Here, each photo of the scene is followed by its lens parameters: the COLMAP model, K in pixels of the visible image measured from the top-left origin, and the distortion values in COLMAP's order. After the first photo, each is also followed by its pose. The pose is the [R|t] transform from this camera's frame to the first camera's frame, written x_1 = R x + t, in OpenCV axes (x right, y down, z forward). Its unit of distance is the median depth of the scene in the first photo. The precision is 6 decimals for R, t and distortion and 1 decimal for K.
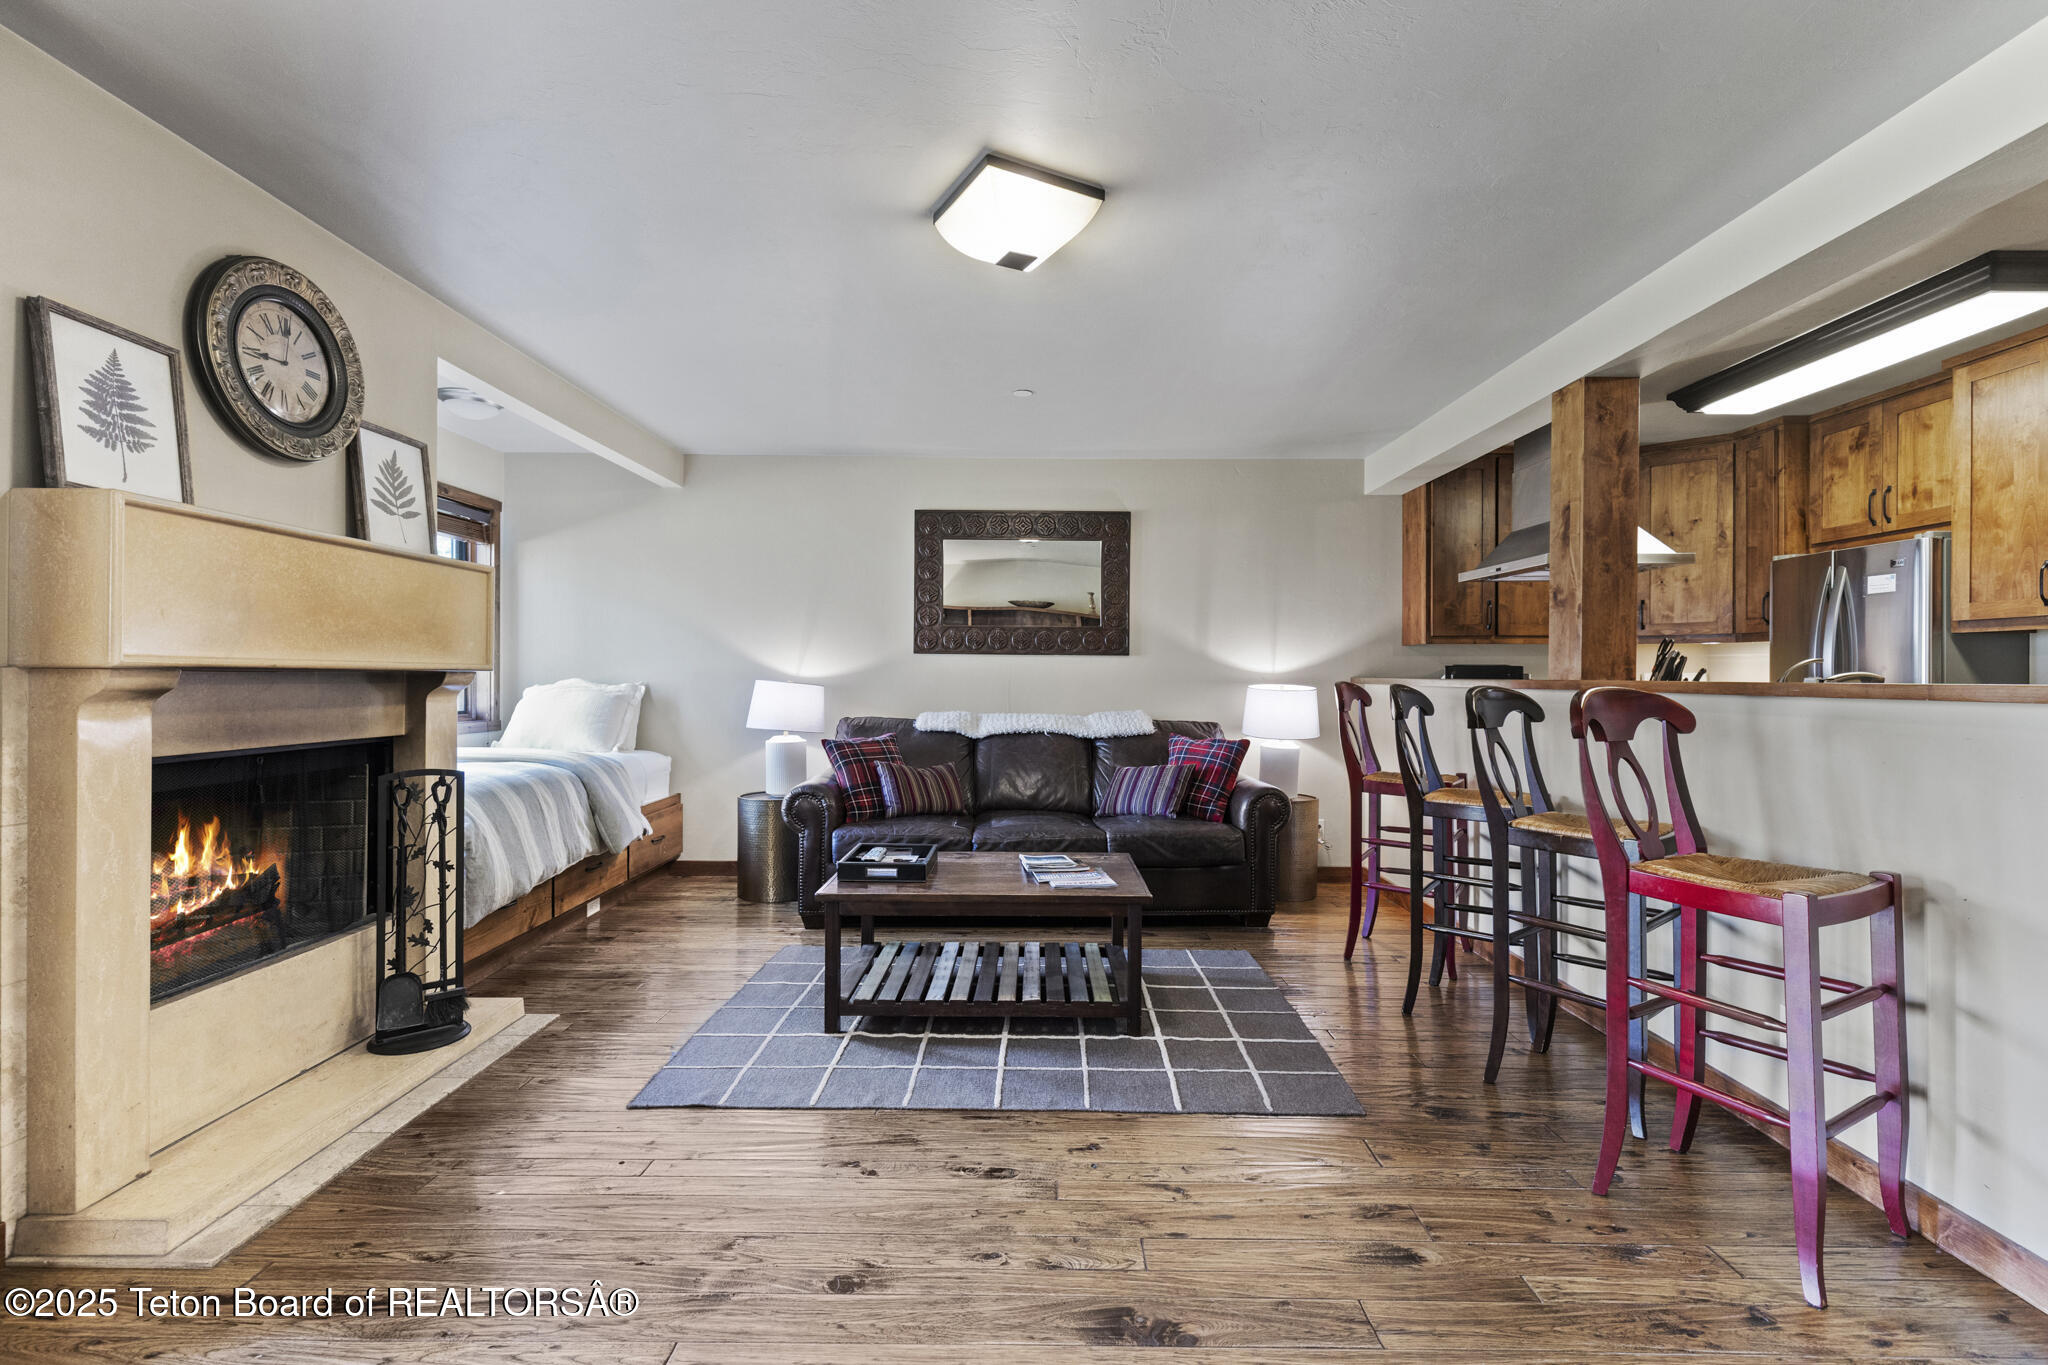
lens RADIAL K [[918.8, 0, 1026.8], [0, 918.8, 675.3], [0, 0, 1]] dist [0.003814, -0.000496]
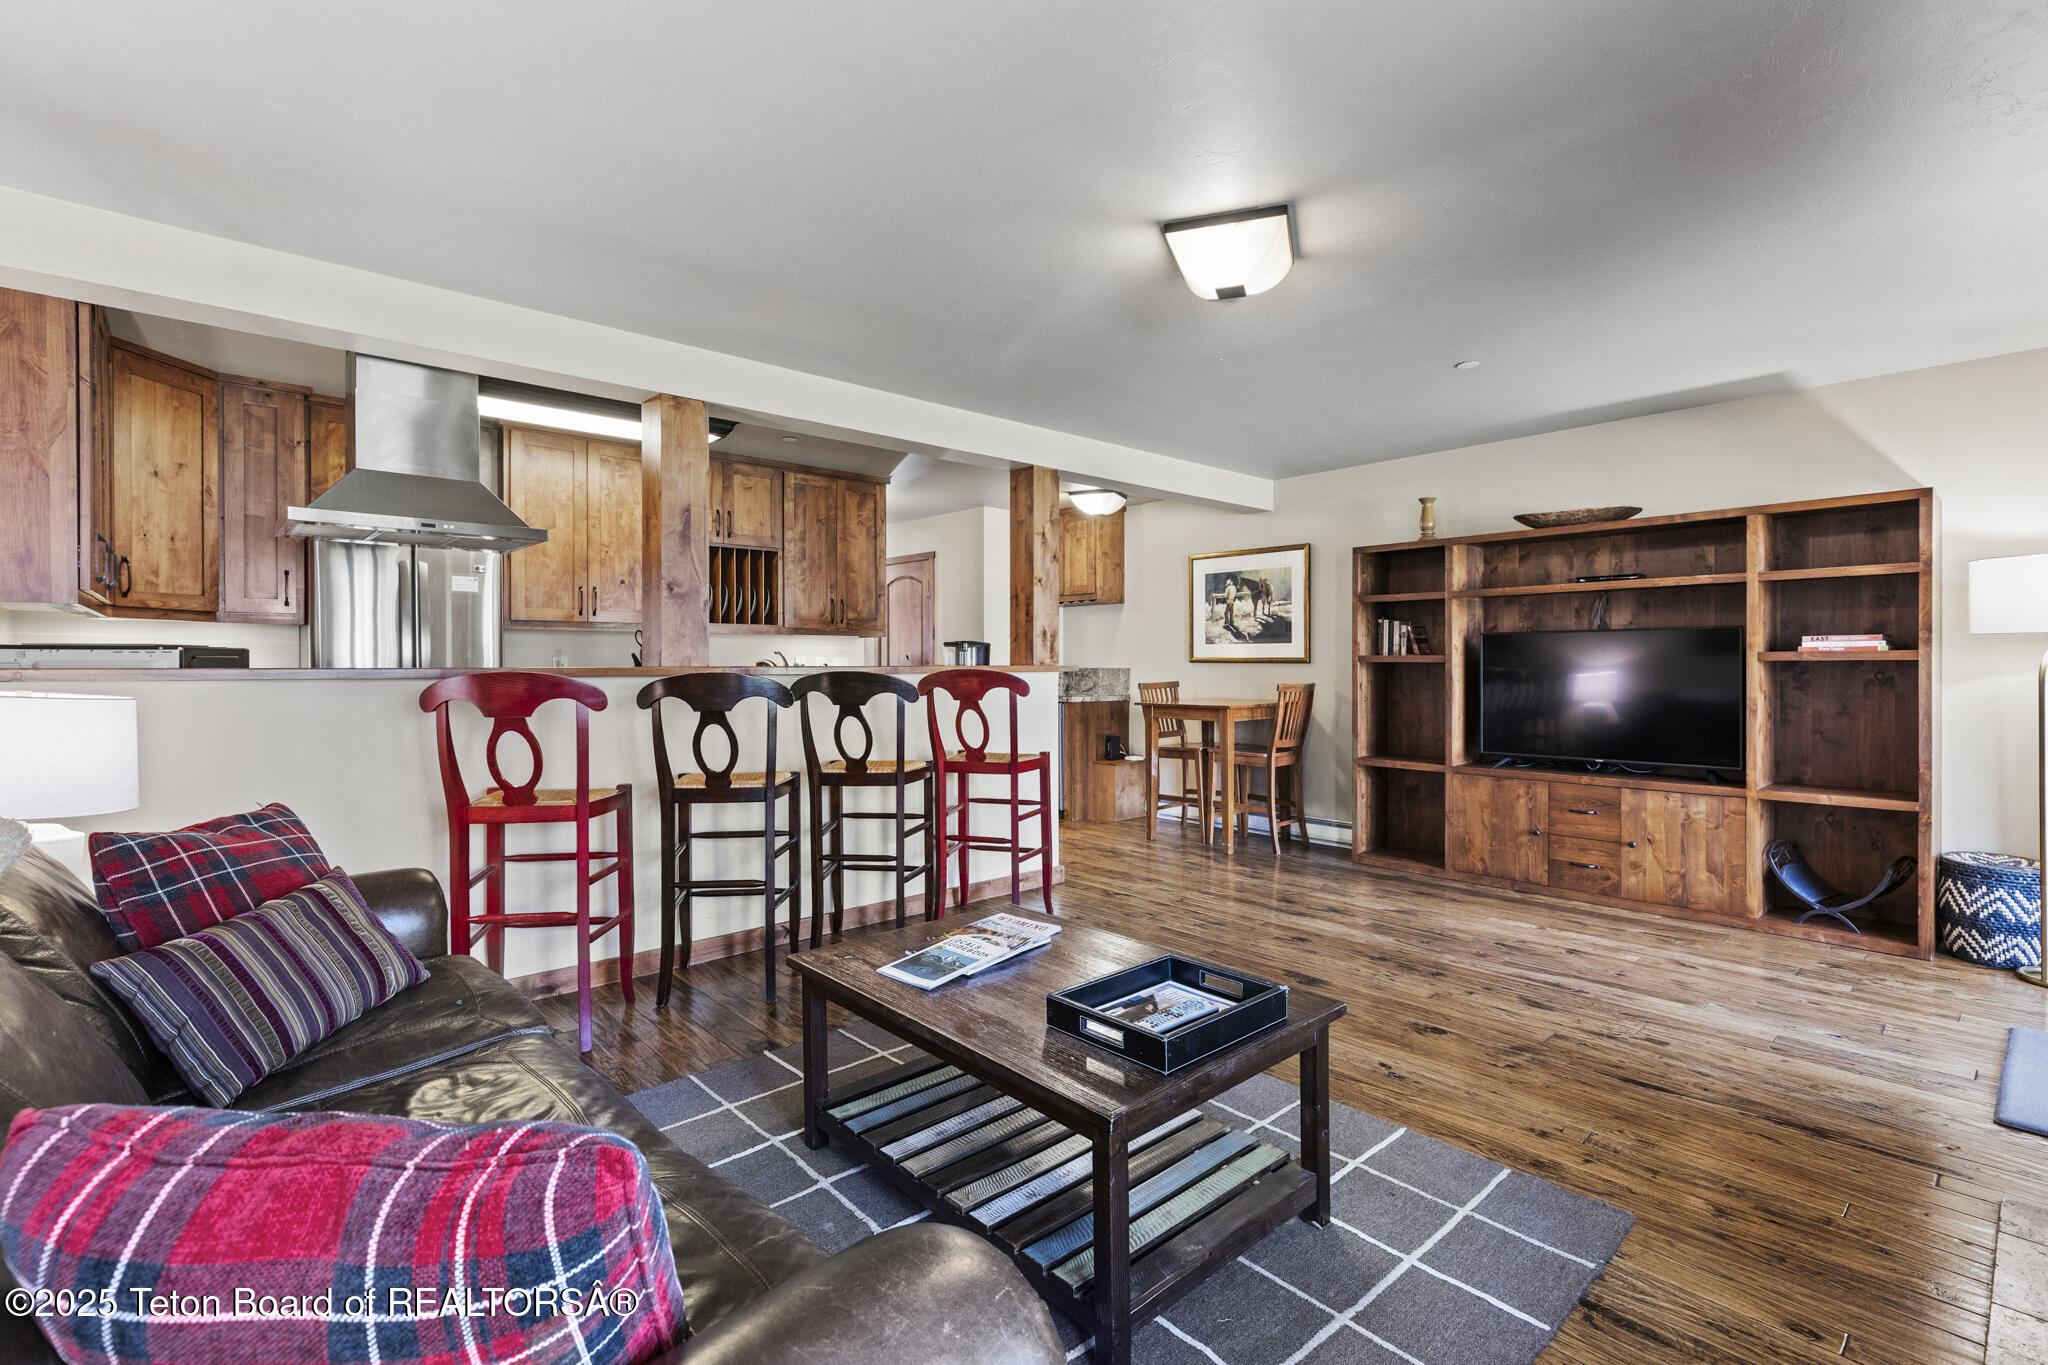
lens RADIAL K [[918.8, 0, 1026.8], [0, 918.8, 675.3], [0, 0, 1]] dist [0.003814, -0.000496]
pose [[-0.672200, -0.014715, 0.740223, -0.489585], [-0.002090, 0.999836, 0.017978, -0.005177], [-0.740367, 0.010537, -0.672121, 1.414366]]
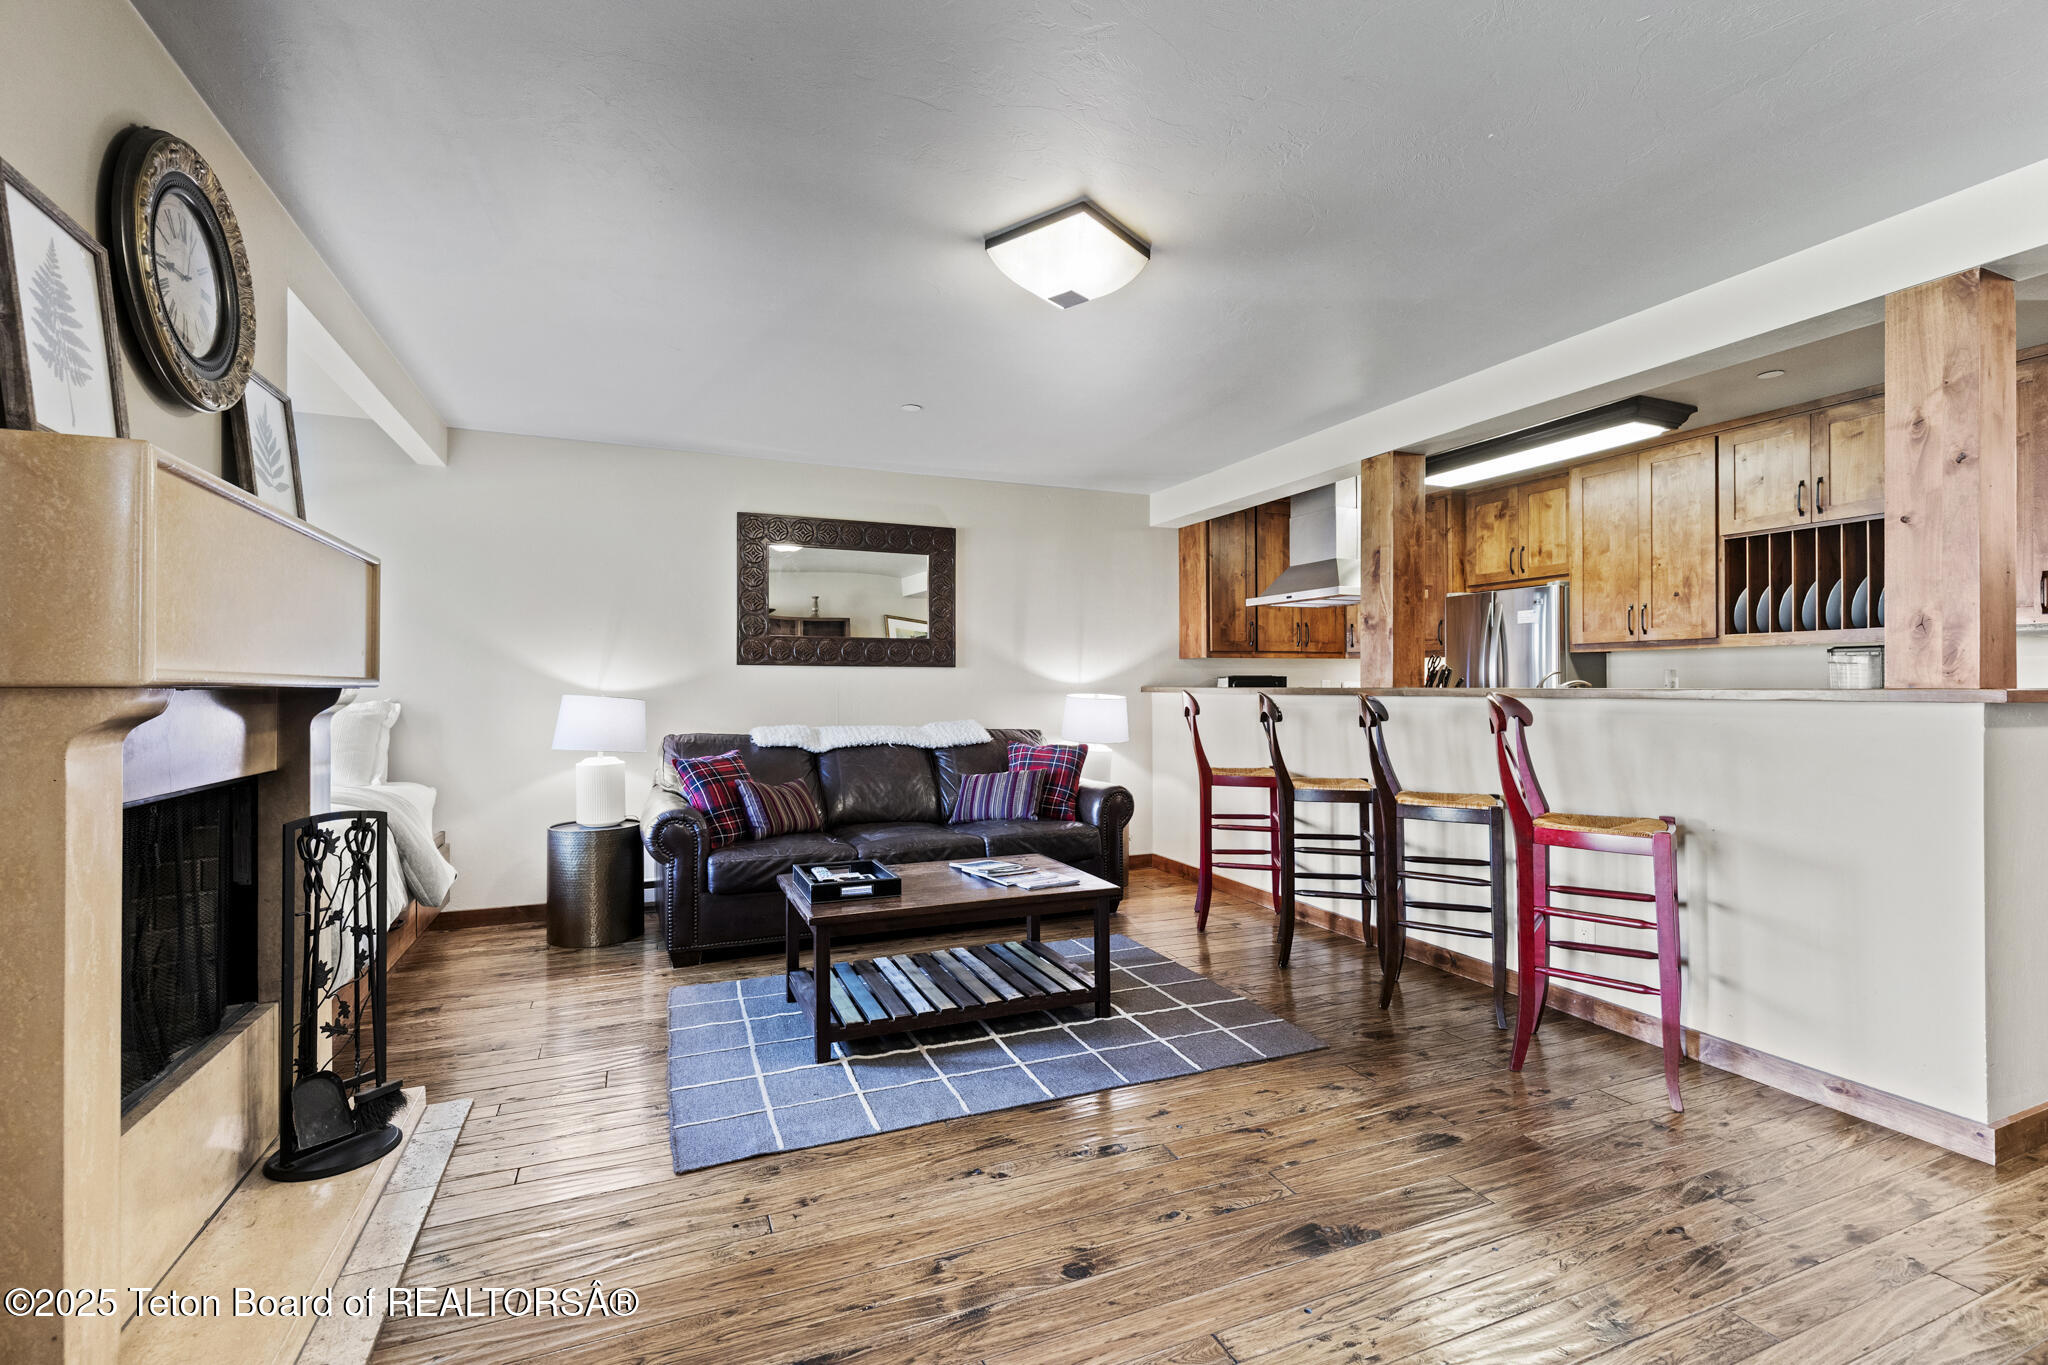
lens RADIAL K [[917.7, 0, 1027.4], [0, 917.7, 680.8], [0, 0, 1]] dist [0.005931, -0.000533]
pose [[0.917938, -0.004709, 0.396697, -0.351525], [0.006838, 0.999969, -0.003953, -0.002732], [-0.396666, 0.006342, 0.917941, 0.030692]]
